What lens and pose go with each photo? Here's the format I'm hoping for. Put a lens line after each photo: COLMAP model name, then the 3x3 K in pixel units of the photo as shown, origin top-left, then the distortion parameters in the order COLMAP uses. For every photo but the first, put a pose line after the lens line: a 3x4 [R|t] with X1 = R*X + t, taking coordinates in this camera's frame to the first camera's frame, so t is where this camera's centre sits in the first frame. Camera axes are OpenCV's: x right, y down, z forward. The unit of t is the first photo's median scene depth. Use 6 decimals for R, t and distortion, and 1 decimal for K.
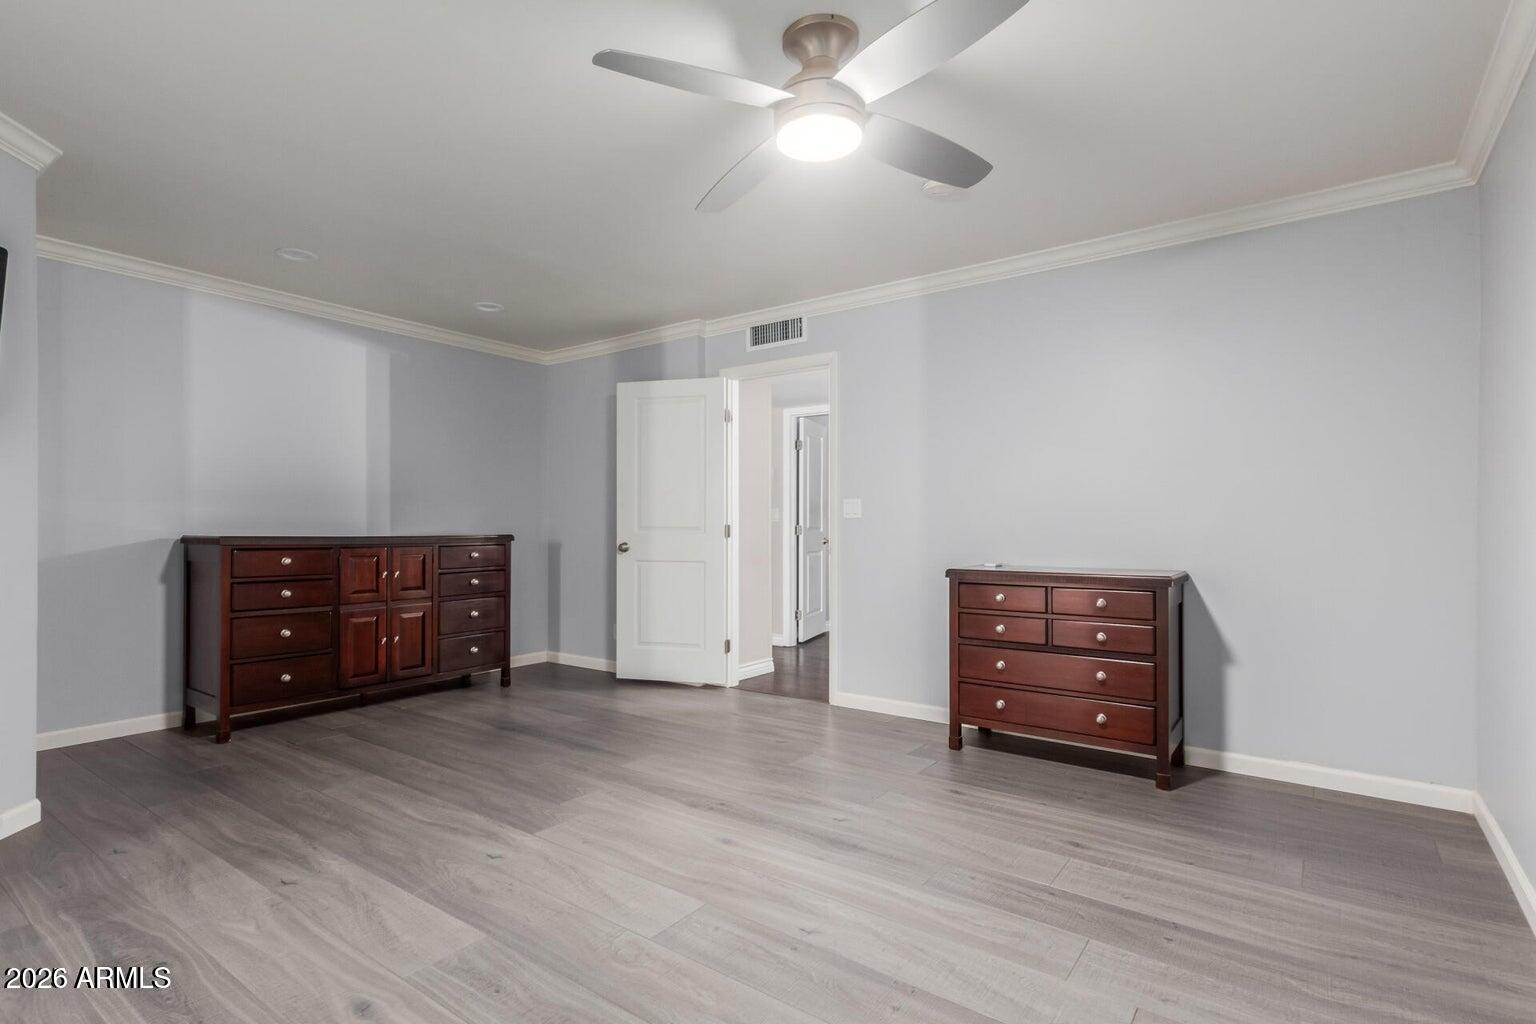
lens RADIAL K [[753.4, 0, 726.6], [0, 753.4, 519.8], [0, 0, 1]] dist [0.011895, -0.000918]
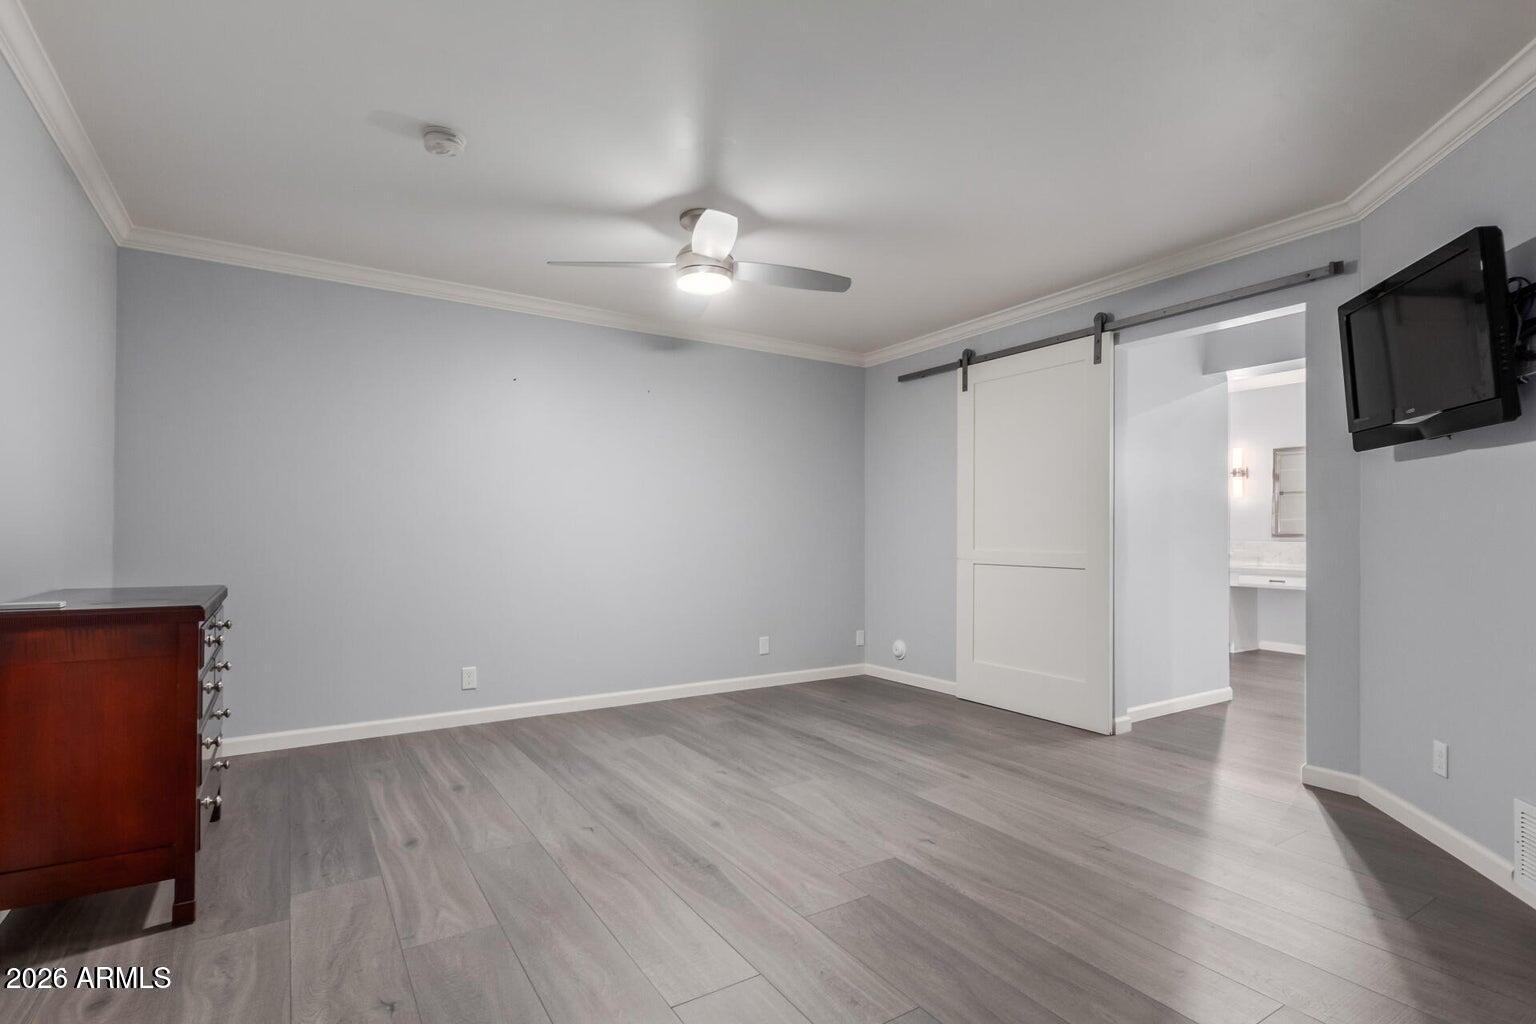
lens RADIAL K [[753.4, 0, 769.3], [0, 753.4, 524.2], [0, 0, 1]] dist [0.011895, -0.000918]
pose [[-0.941585, 0.001278, 0.336773, -0.312274], [-0.005444, 0.999804, -0.019017, 0.011232], [-0.336731, -0.019739, -0.941394, 1.428033]]
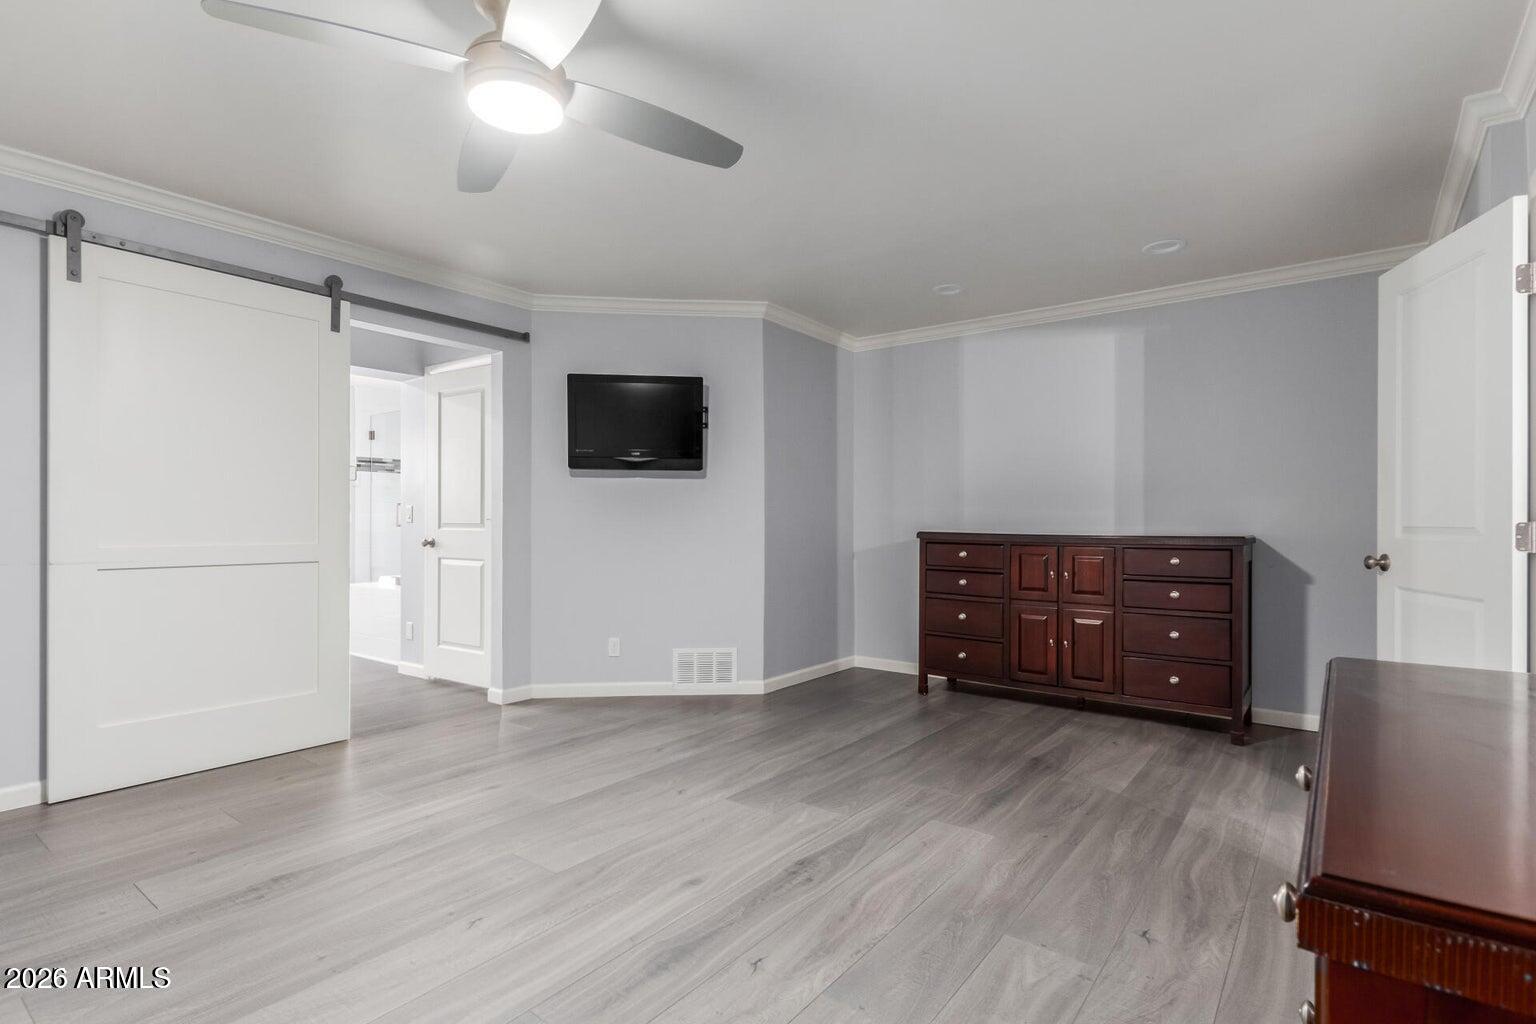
lens RADIAL K [[753.4, 0, 769.2], [0, 753.4, 518.0], [0, 0, 1]] dist [0.011895, -0.000918]
pose [[0.010529, -0.005697, -0.999928, 0.629063], [0.004384, 0.999974, -0.005651, 0.005411], [0.999935, -0.004324, 0.010554, 0.771301]]
